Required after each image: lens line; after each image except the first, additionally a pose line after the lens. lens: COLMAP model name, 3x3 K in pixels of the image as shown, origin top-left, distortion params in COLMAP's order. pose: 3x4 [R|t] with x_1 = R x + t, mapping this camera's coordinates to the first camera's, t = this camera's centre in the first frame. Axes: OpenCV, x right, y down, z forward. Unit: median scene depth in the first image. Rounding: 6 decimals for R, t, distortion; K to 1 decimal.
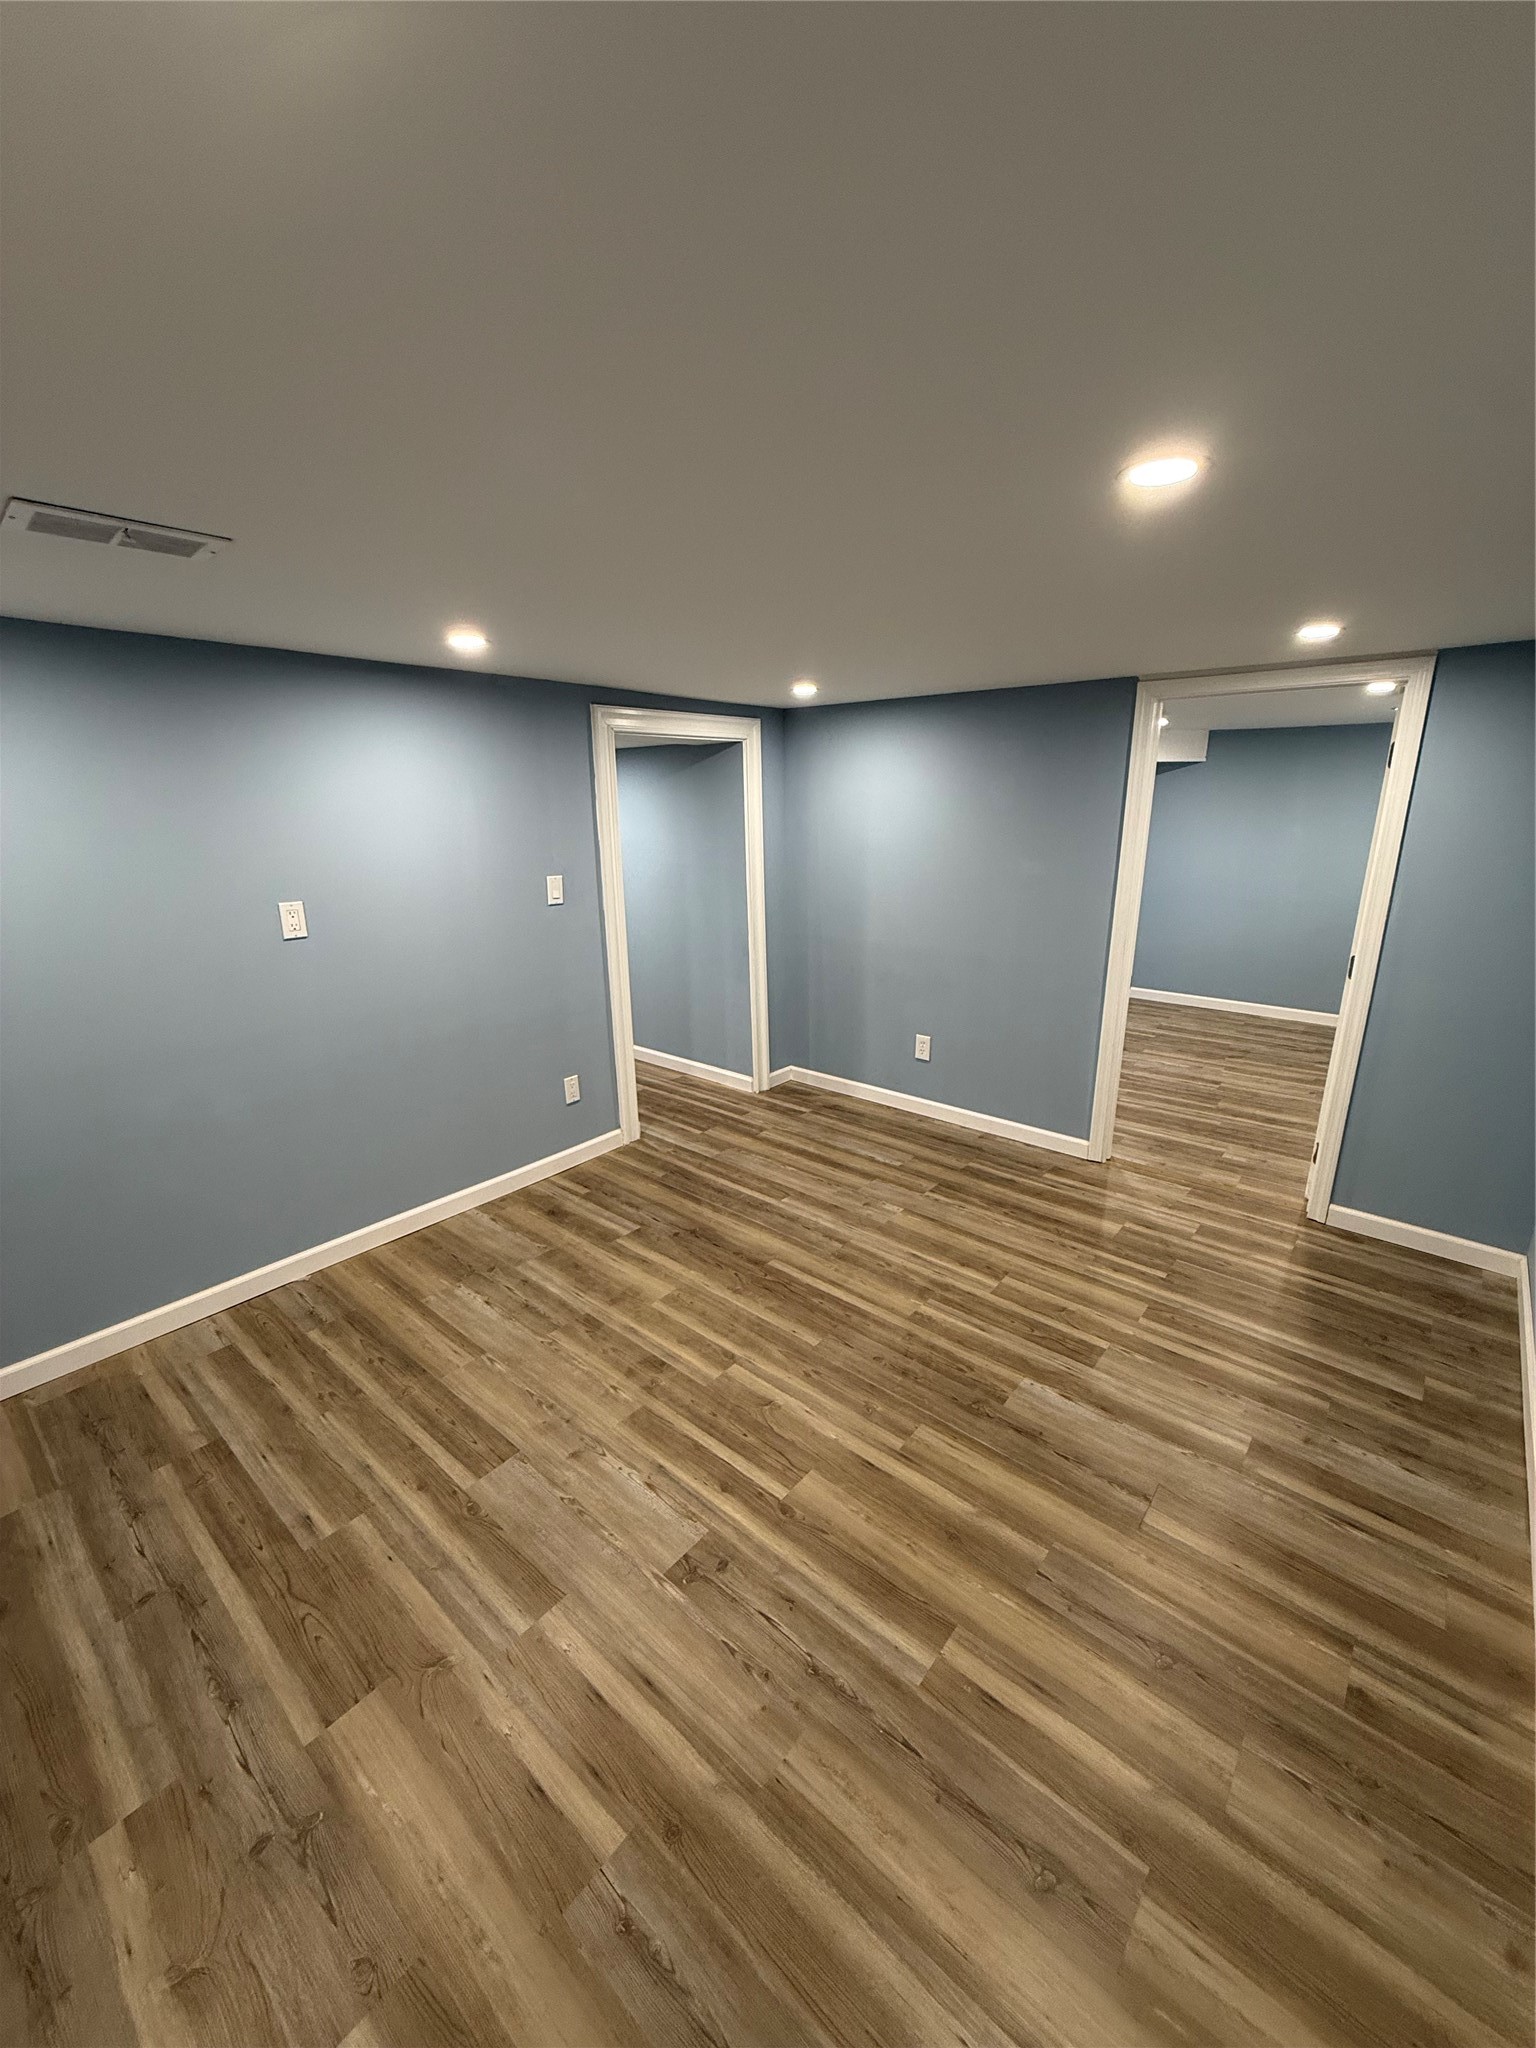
lens RADIAL K [[813.3, 0, 777.1], [0, 813.3, 1025.1], [0, 0, 1]] dist [0.000225, 0.000080]
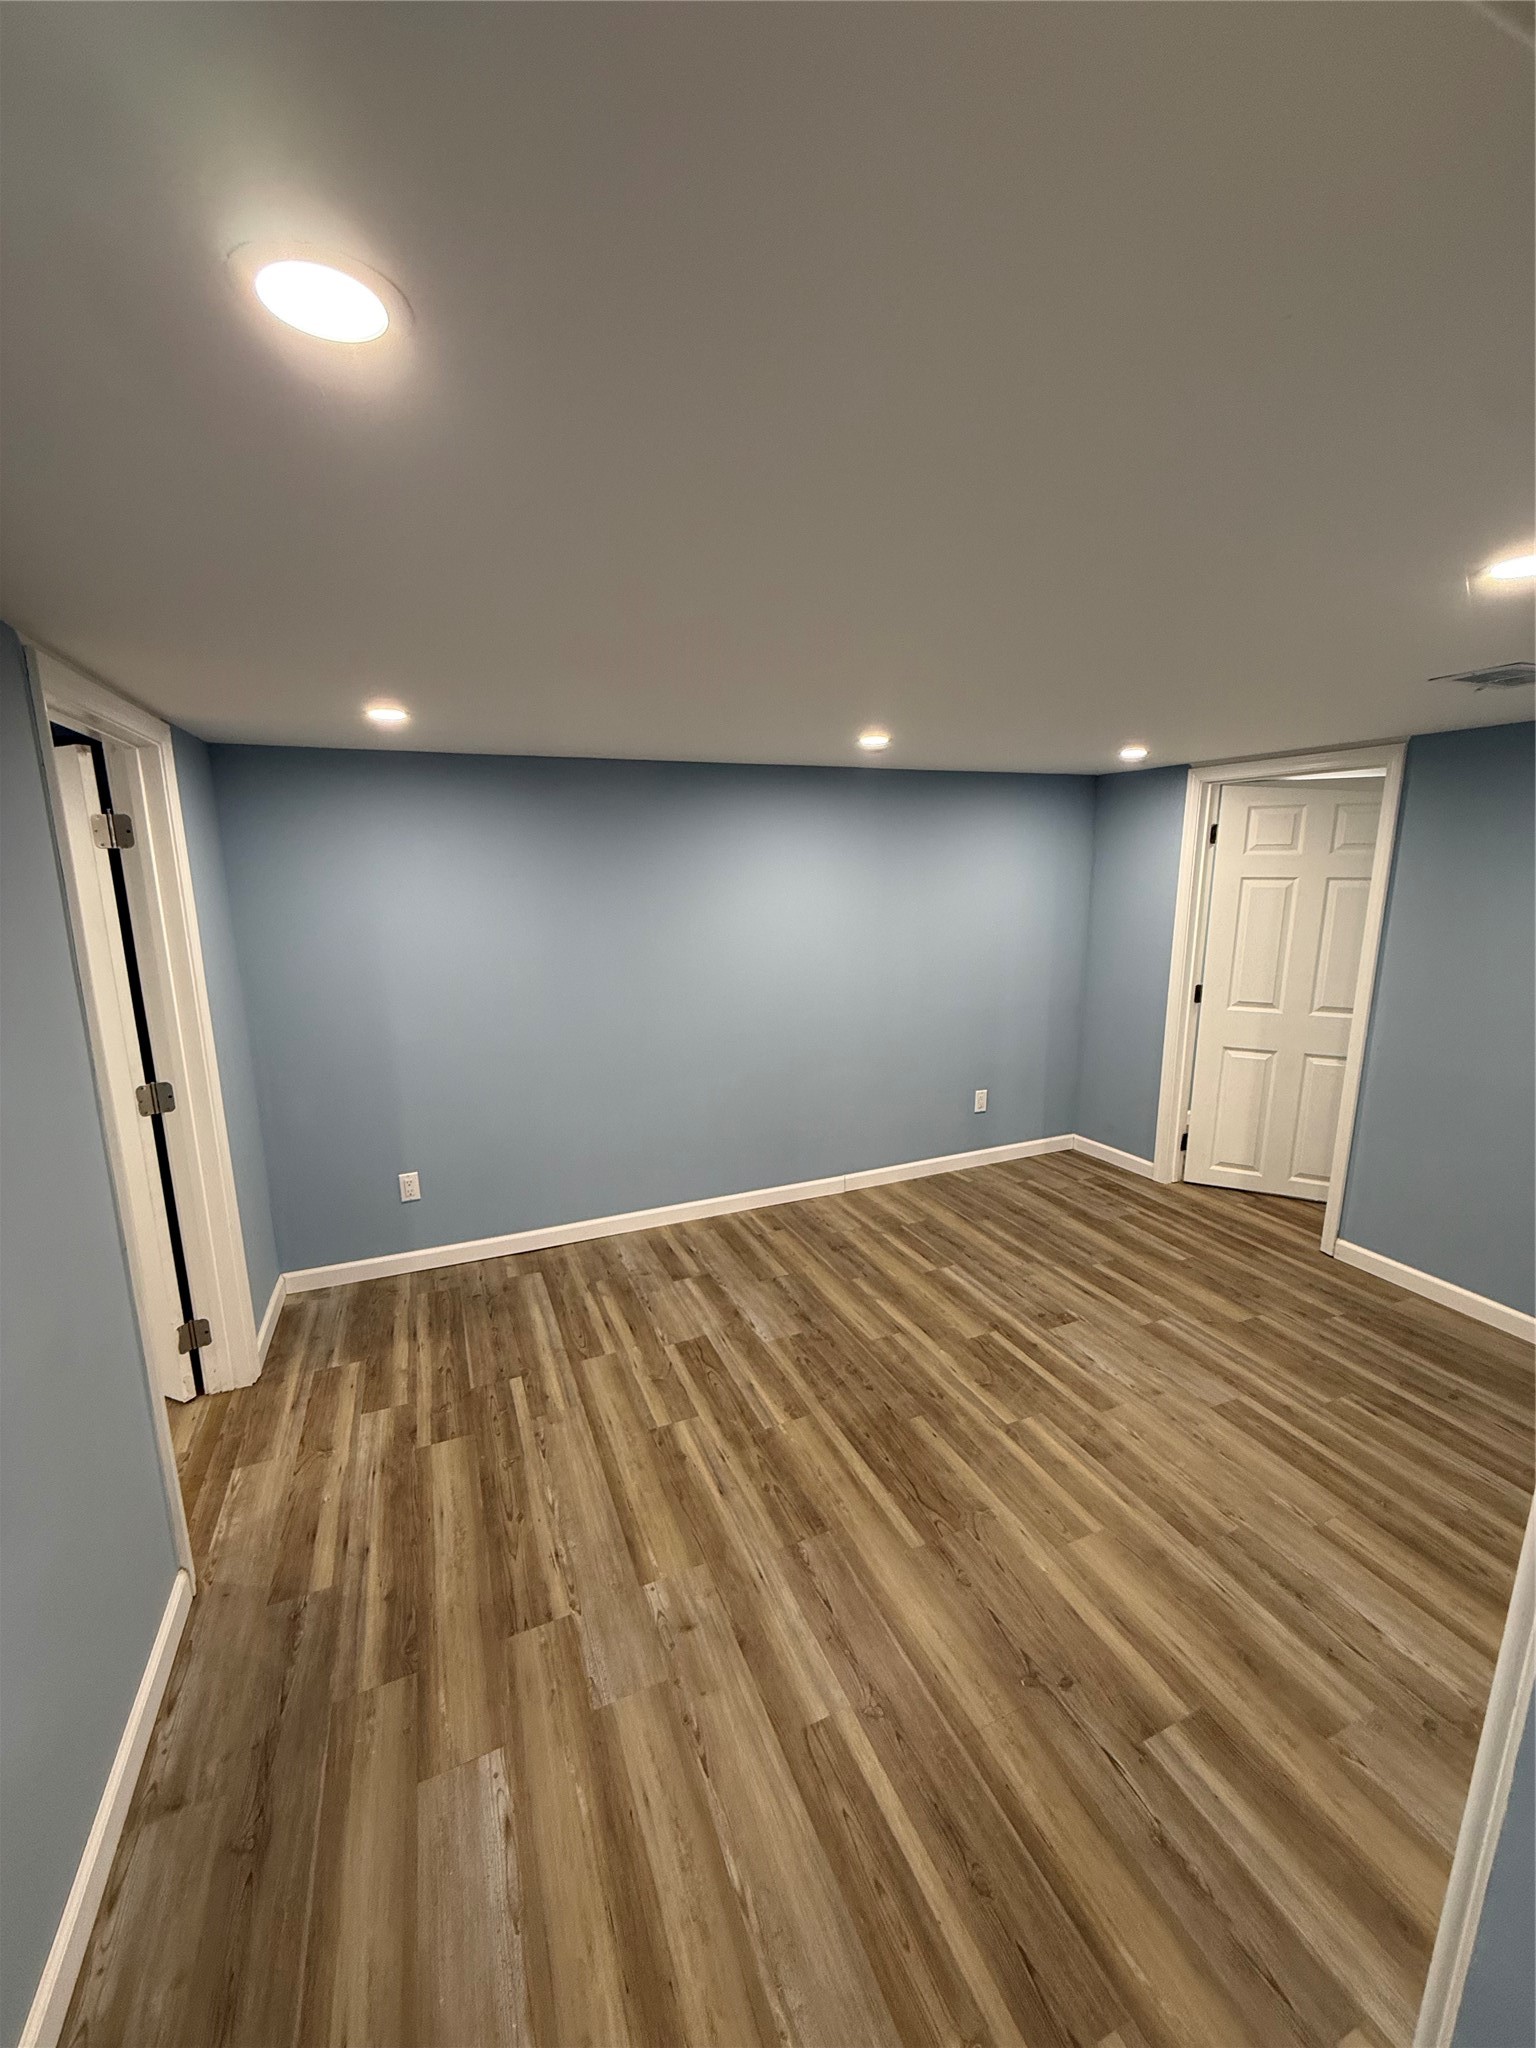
lens RADIAL K [[813.3, 0, 770.2], [0, 813.3, 1027.5], [0, 0, 1]] dist [0.000225, 0.000080]
pose [[-0.890214, -0.075267, 0.449282, -0.193371], [0.138462, 0.894888, 0.424268, -0.456208], [-0.433990, 0.439897, -0.786220, 1.599344]]
